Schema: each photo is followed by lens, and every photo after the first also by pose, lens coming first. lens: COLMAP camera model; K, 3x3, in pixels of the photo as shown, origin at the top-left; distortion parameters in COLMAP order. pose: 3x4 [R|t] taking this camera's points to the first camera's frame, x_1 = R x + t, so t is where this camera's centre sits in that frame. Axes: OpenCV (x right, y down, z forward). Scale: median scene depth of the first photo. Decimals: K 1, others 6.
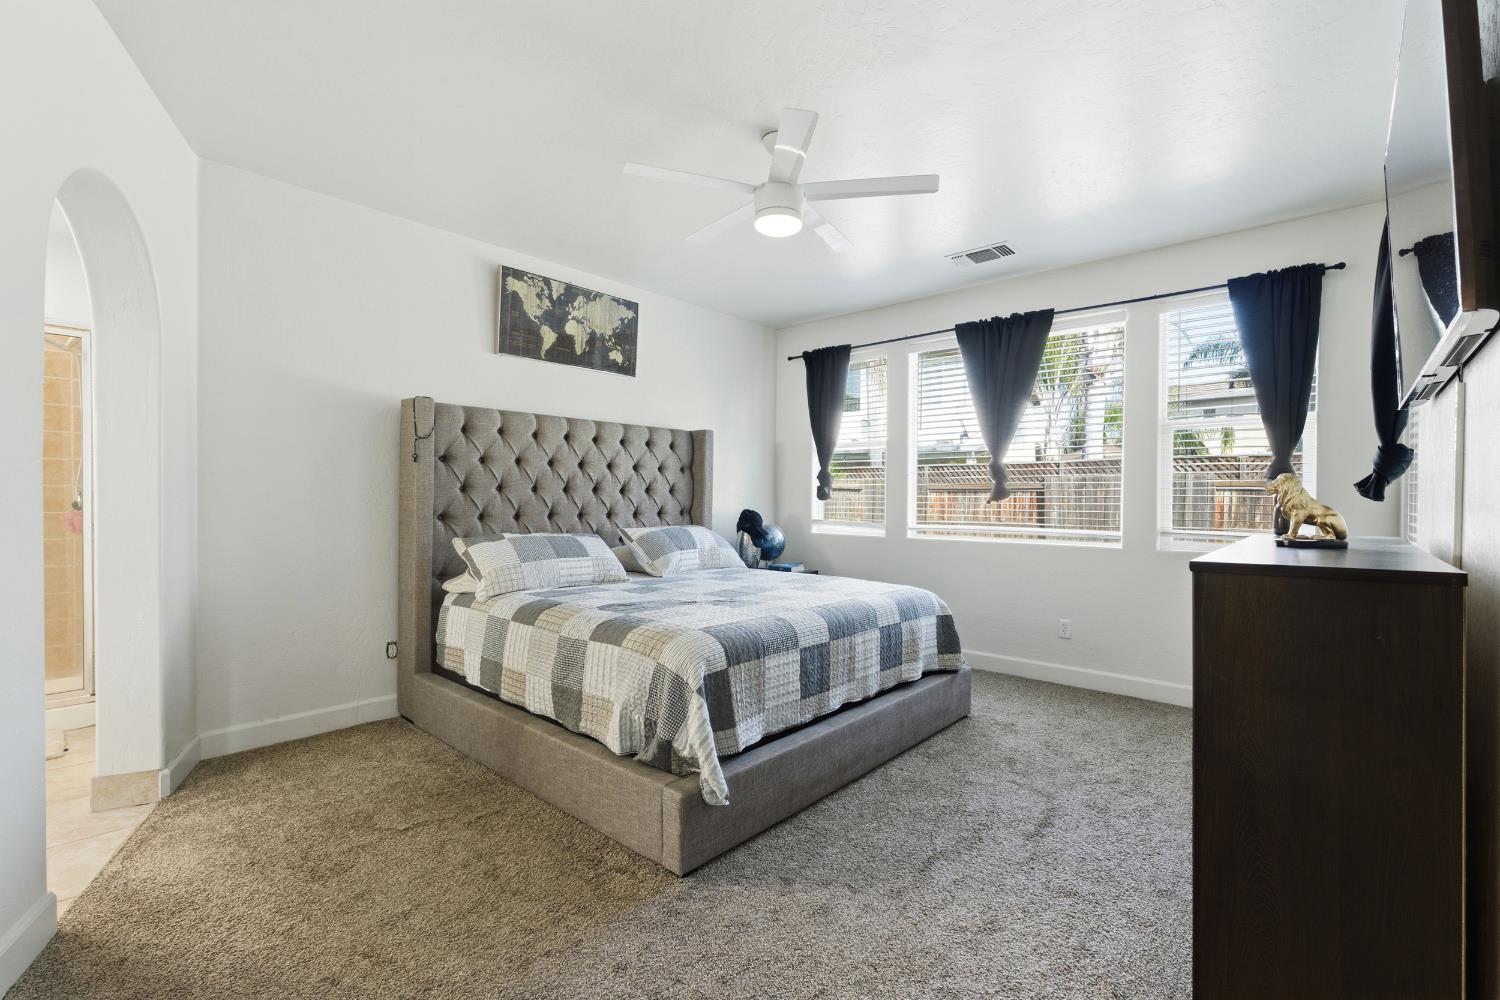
lens RADIAL K [[659.0, 0, 758.8], [0, 659.0, 499.2], [0, 0, 1]] dist [-0.006805, 0.001293]
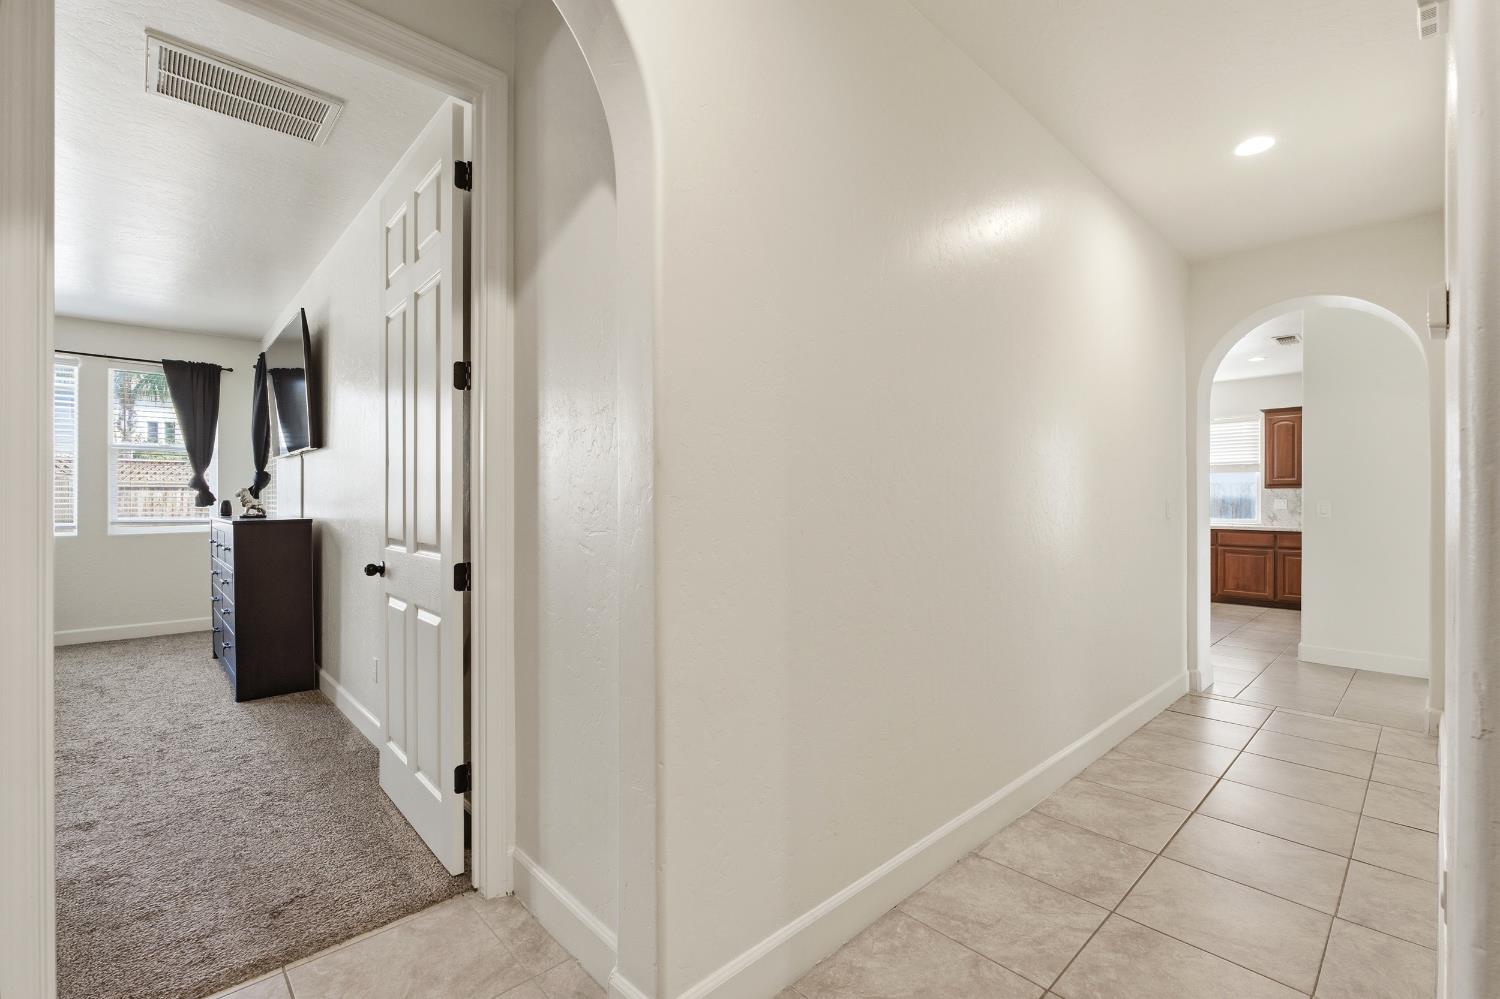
lens RADIAL K [[659.0, 0, 754.2], [0, 659.0, 495.5], [0, 0, 1]] dist [-0.006805, 0.001293]
pose [[0.094001, -0.004274, 0.995563, -0.961859], [0.002854, 0.999988, 0.004023, -0.010794], [-0.995568, 0.002463, 0.094013, -0.753592]]
